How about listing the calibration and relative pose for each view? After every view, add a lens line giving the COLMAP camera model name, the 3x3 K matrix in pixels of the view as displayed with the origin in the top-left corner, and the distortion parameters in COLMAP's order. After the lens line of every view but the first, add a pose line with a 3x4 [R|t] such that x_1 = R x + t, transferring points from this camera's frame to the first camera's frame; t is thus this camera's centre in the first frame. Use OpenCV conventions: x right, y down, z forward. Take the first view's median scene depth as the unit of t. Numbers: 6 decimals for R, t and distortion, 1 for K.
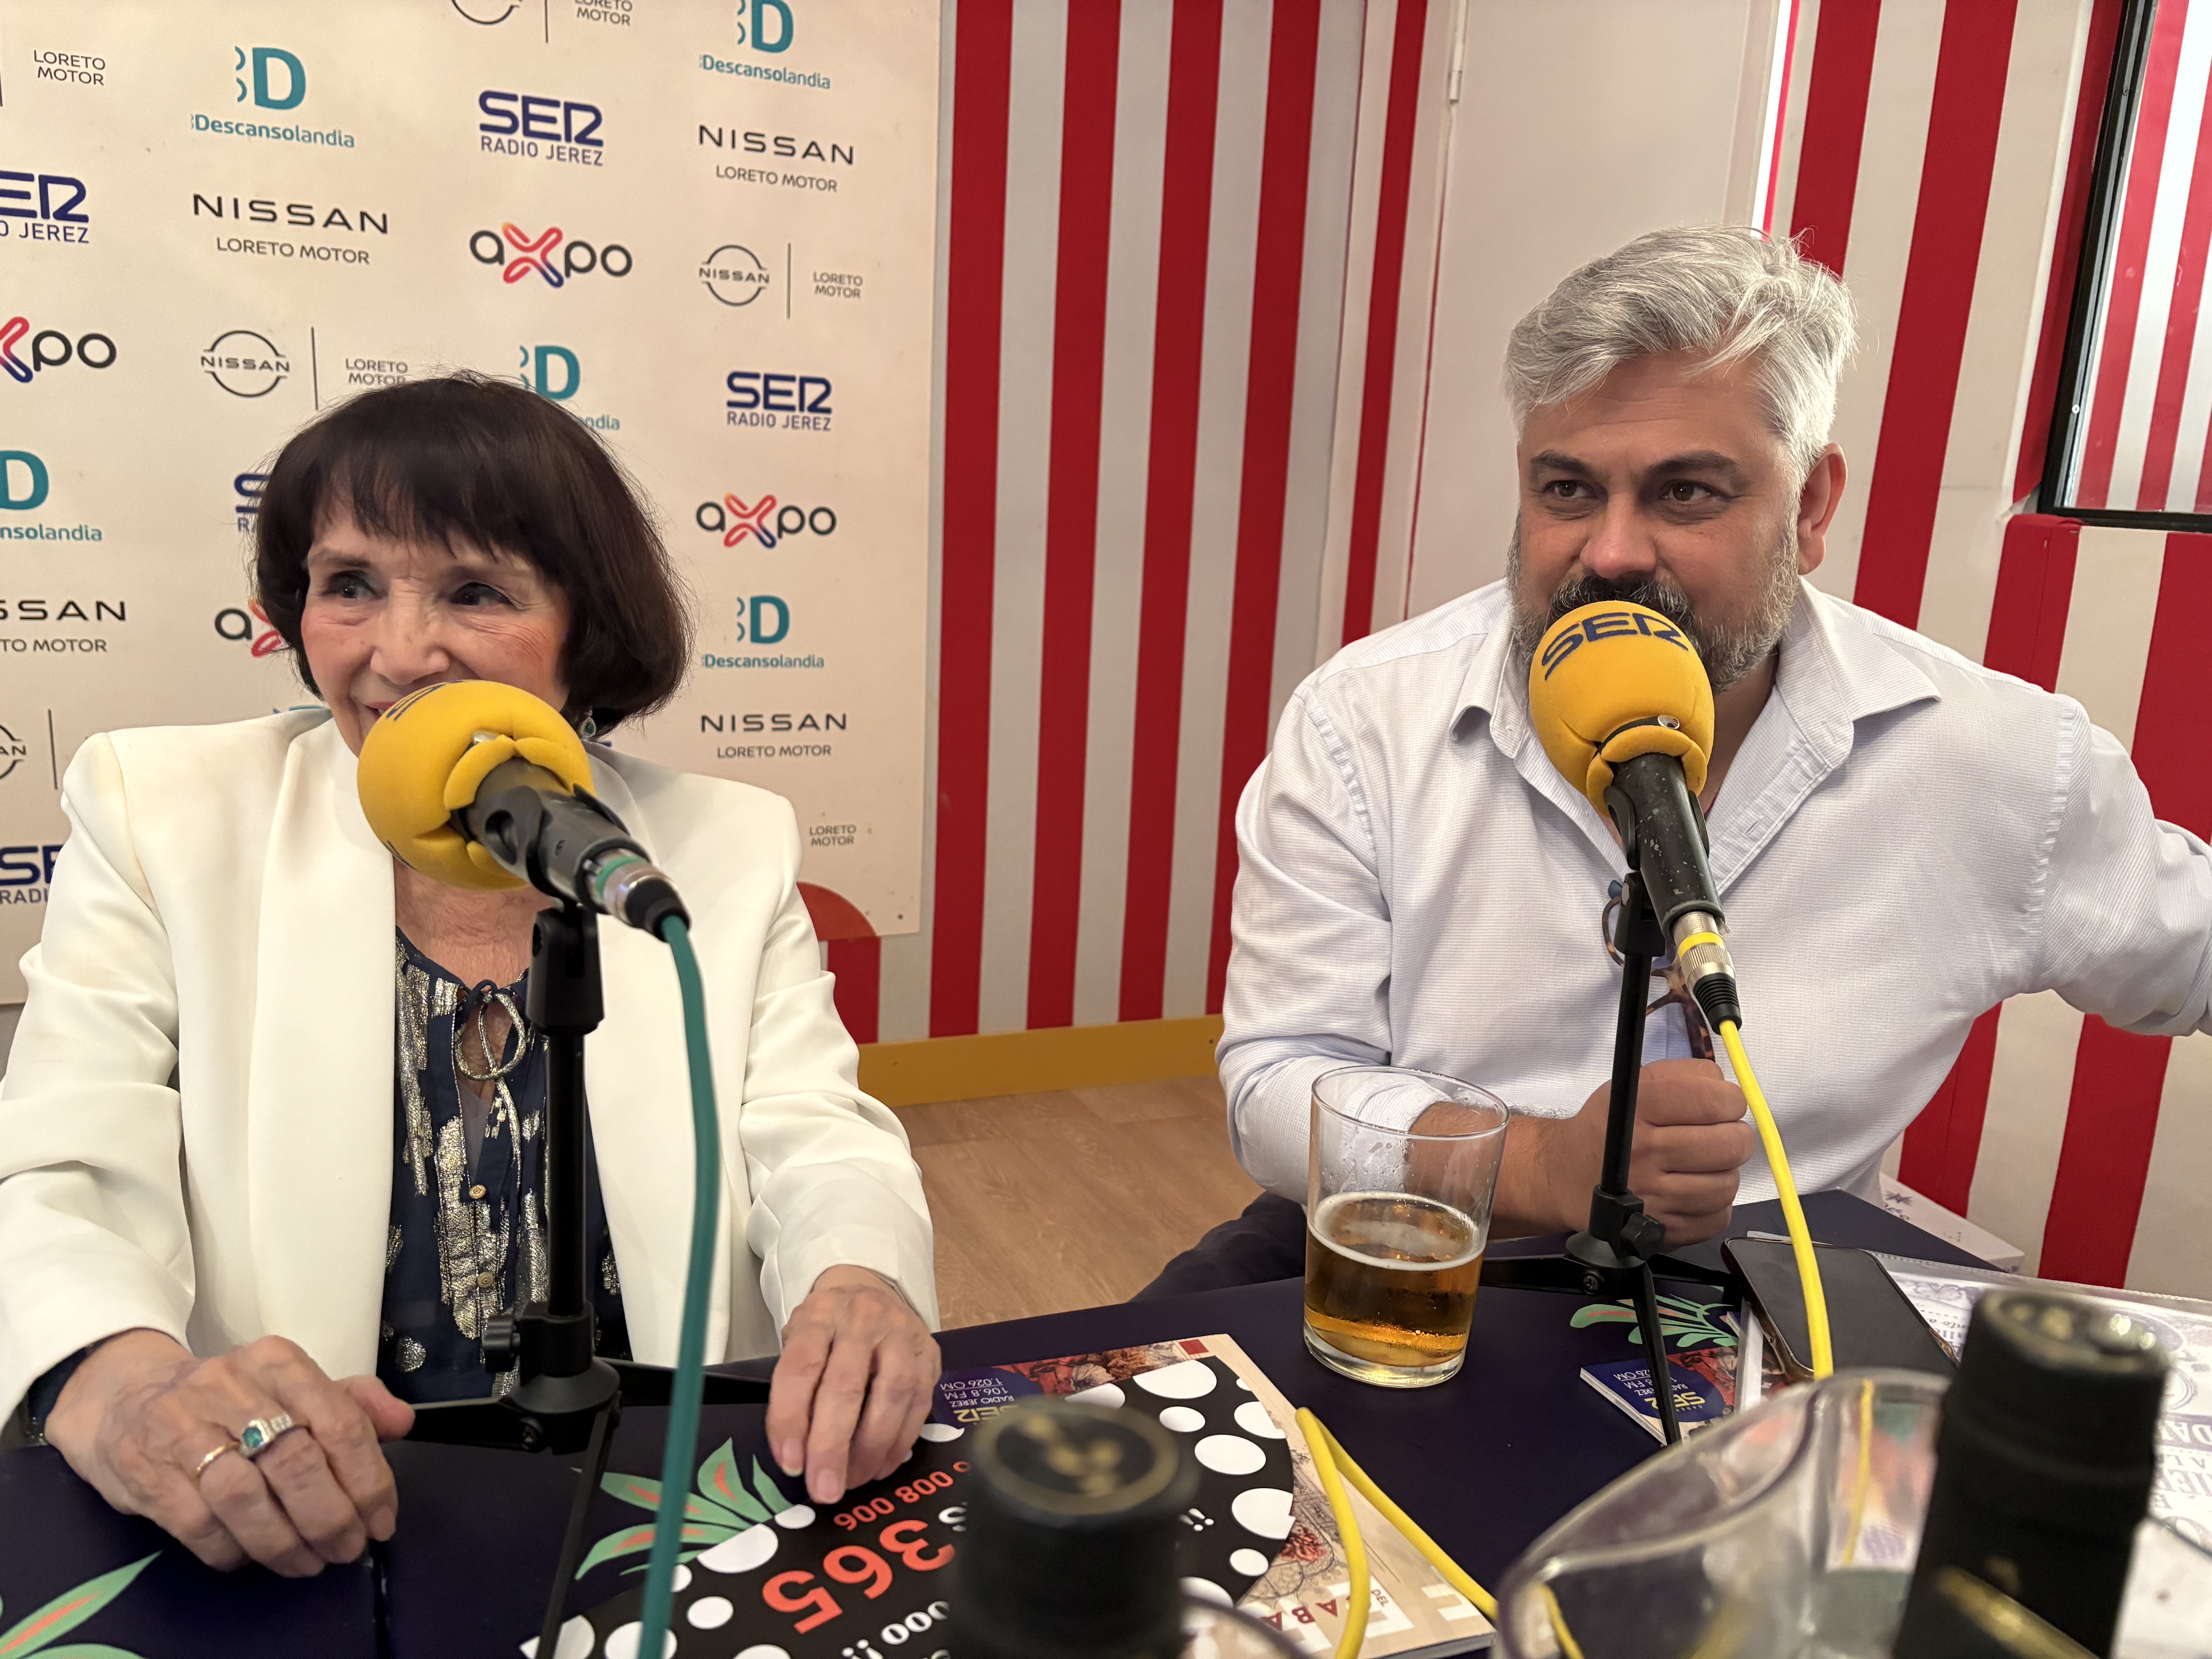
lens RADIAL K [[1673.6, 0, 1116.3], [0, 1673.6, 831.6], [0, 0, 1]] dist [0.045379, -0.047099]
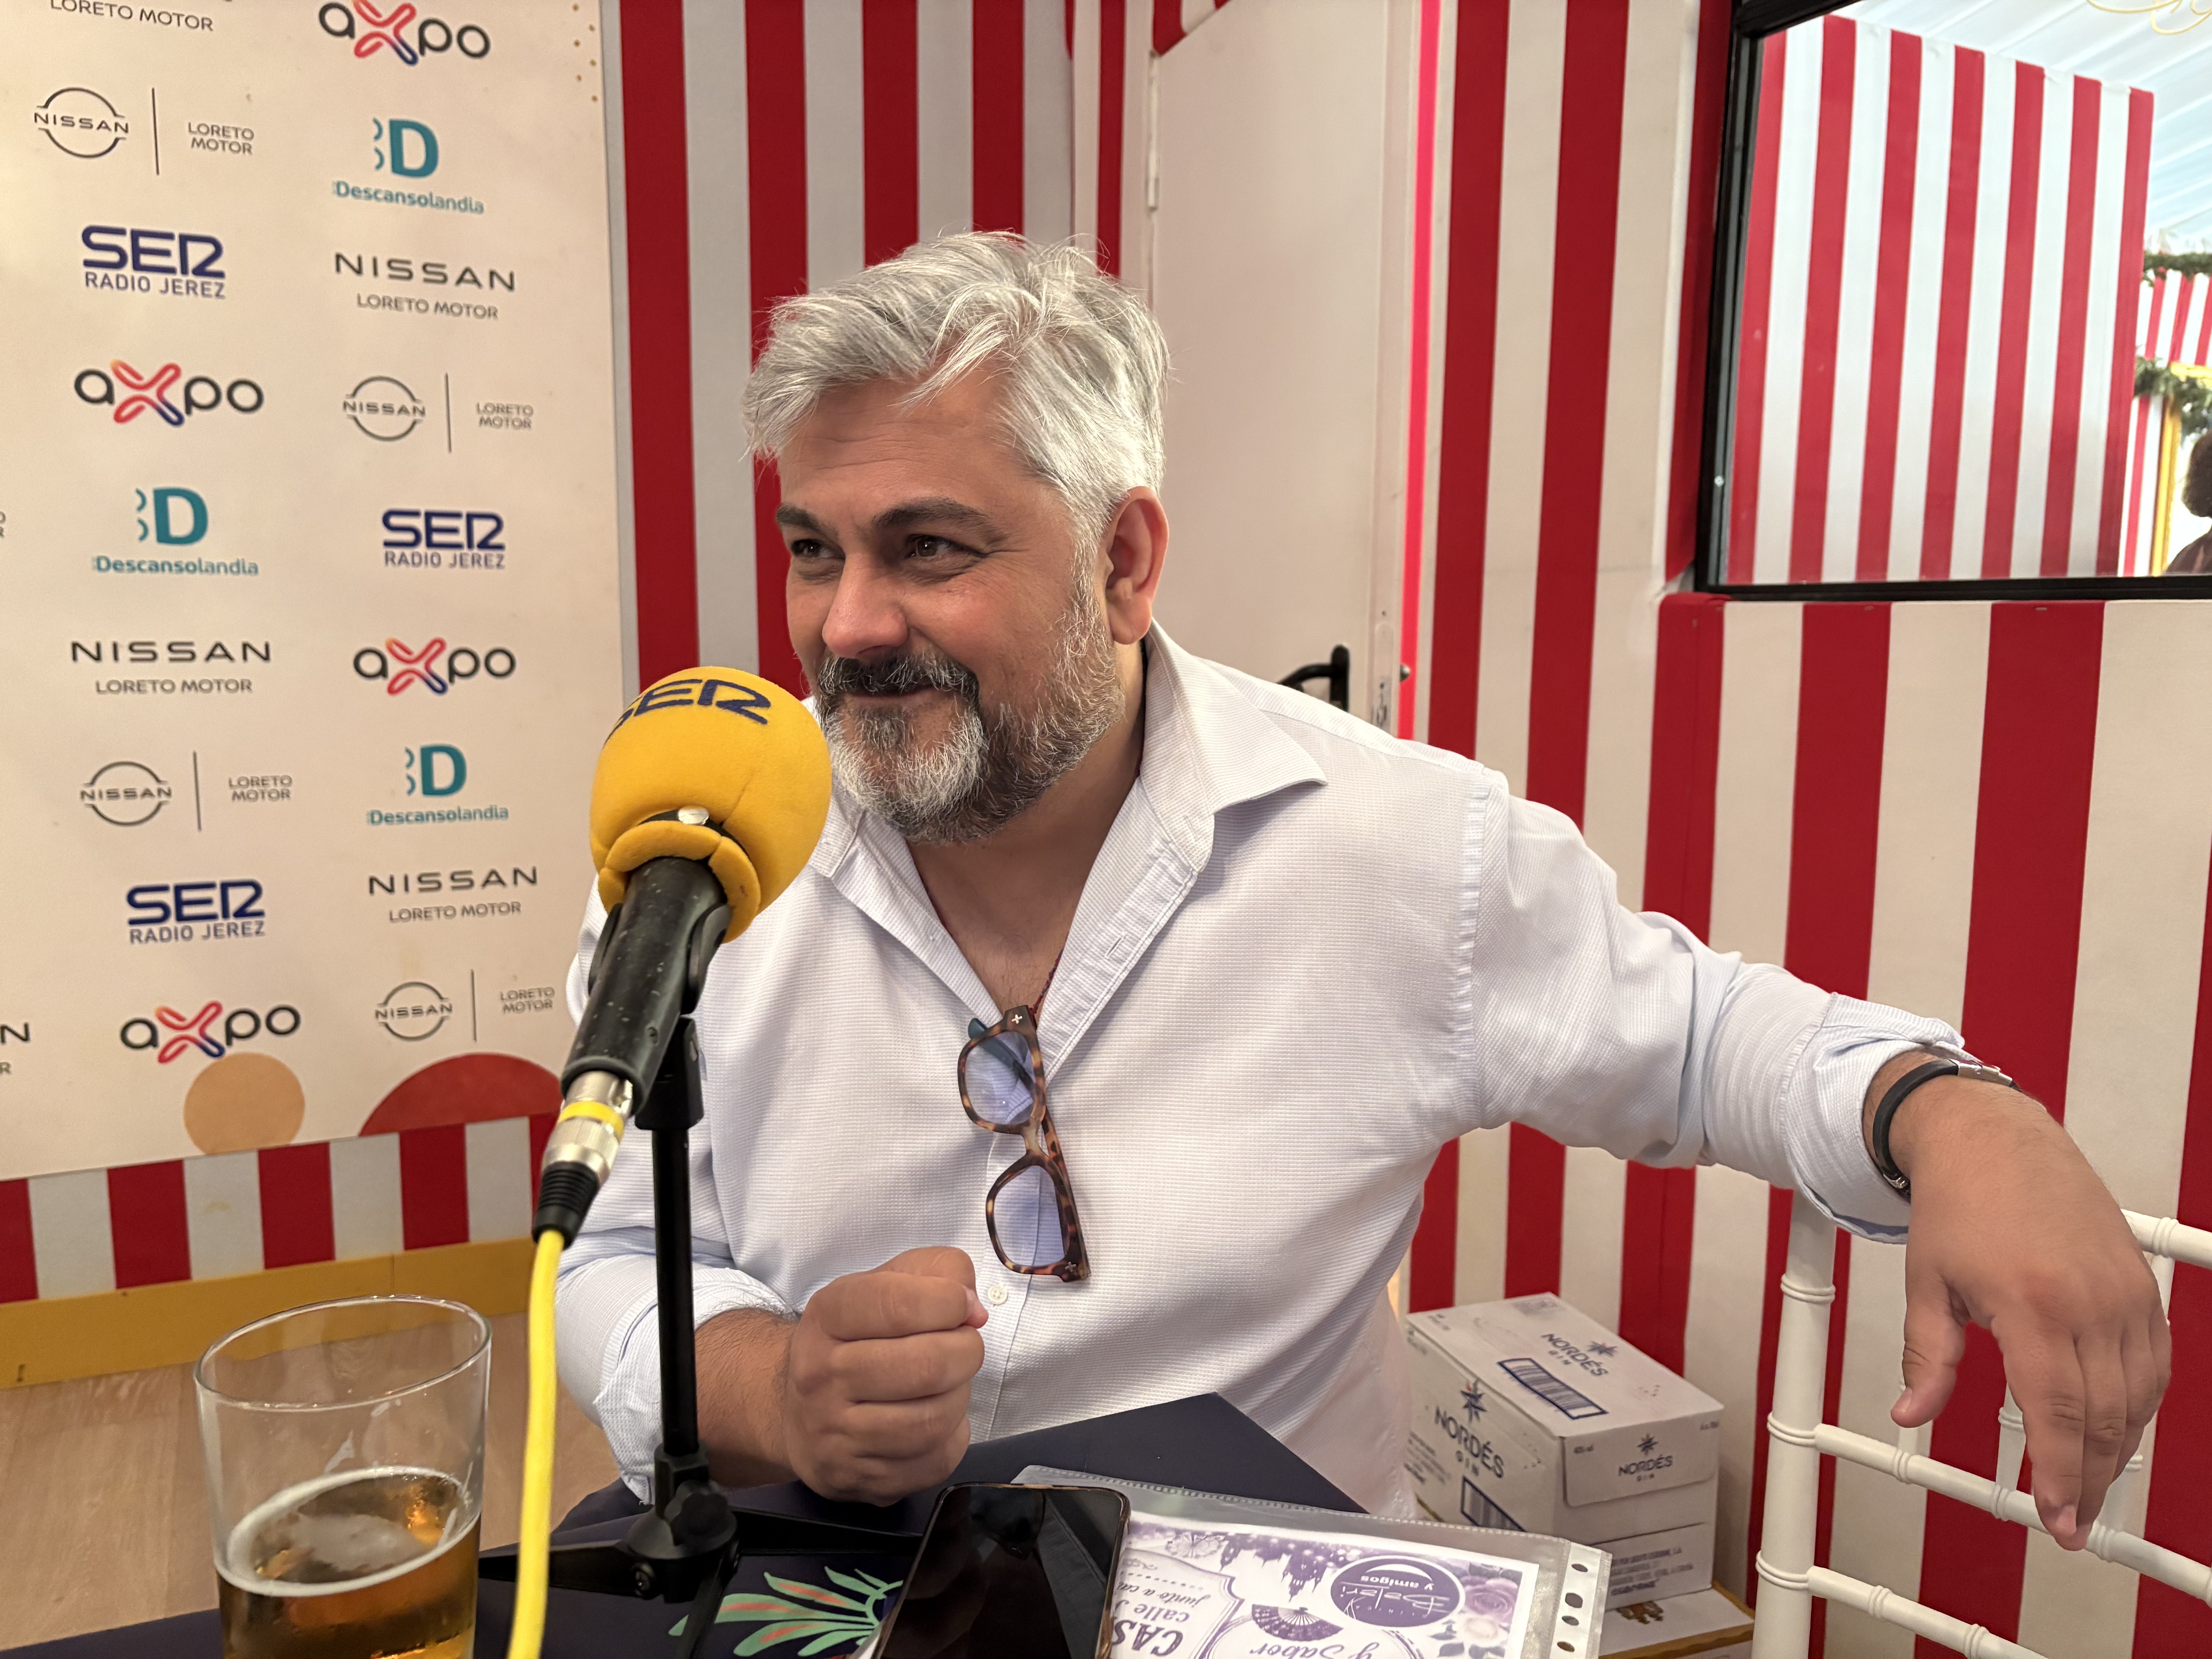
lens RADIAL K [[1673.6, 0, 1118.8], [0, 1673.6, 845.6], [0, 0, 1]] dist [0.045379, -0.047099]
pose [[0.998310, -0.047323, 0.033735, 0.341779], [0.049756, 0.995912, -0.075389, 0.009933], [-0.030029, 0.076940, 0.996583, 0.166054]]
